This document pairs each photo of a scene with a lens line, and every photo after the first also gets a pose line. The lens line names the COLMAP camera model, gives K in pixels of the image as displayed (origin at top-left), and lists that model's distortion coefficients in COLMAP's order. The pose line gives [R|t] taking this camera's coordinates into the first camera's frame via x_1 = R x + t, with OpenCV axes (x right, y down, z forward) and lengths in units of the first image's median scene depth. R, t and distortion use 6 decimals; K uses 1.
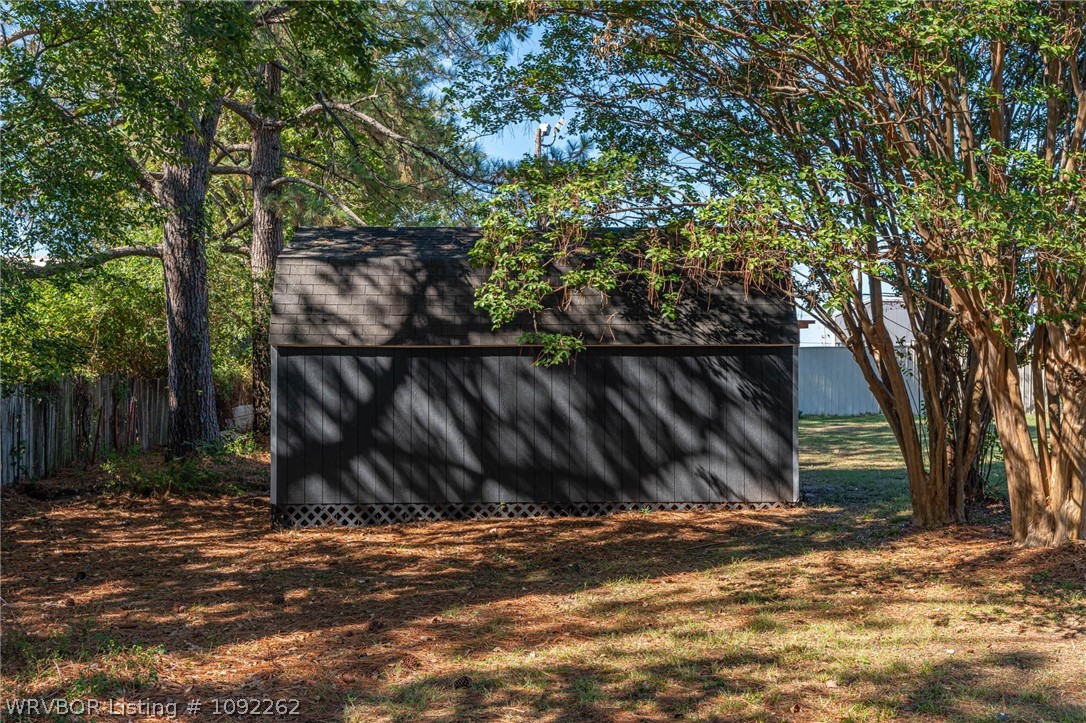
lens RADIAL K [[1061.7, 0, 519.2], [0, 1061.7, 406.3], [0, 0, 1]] dist [0.018609, 0.000000]
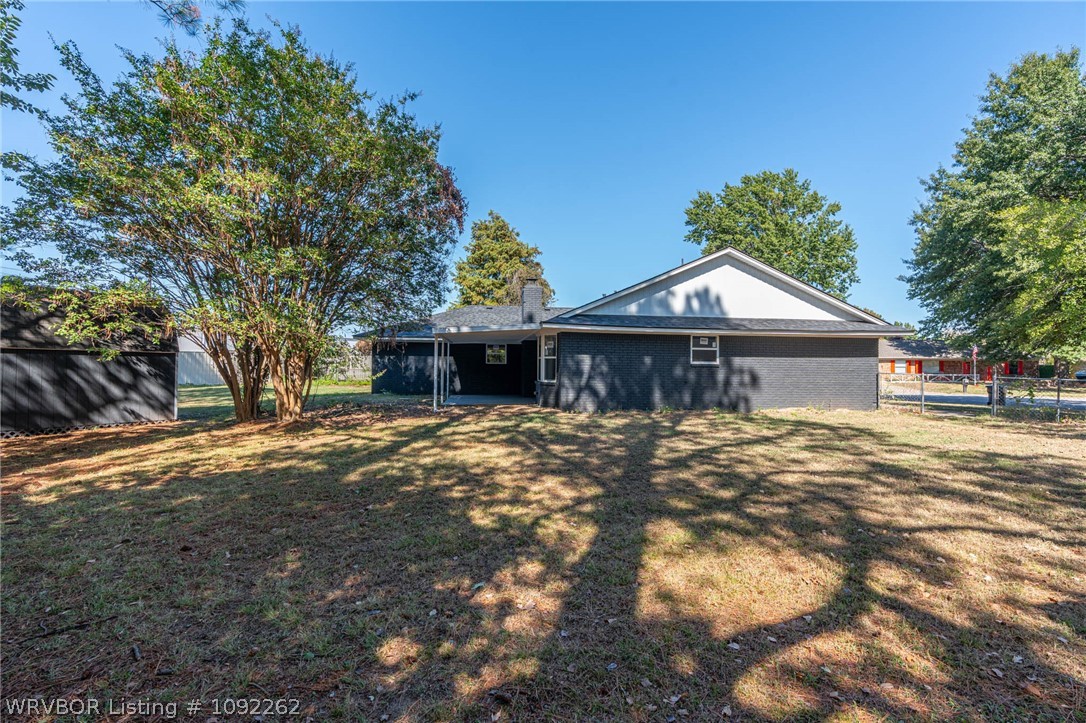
lens RADIAL K [[487.9, 0, 542.5], [0, 487.9, 361.1], [0, 0, 1]] dist [-0.003796, 0.001172]
pose [[0.556307, 0.022964, 0.830659, -0.185767], [0.009672, 0.999371, -0.034106, 0.006759], [-0.830920, 0.027008, 0.555736, -0.272306]]
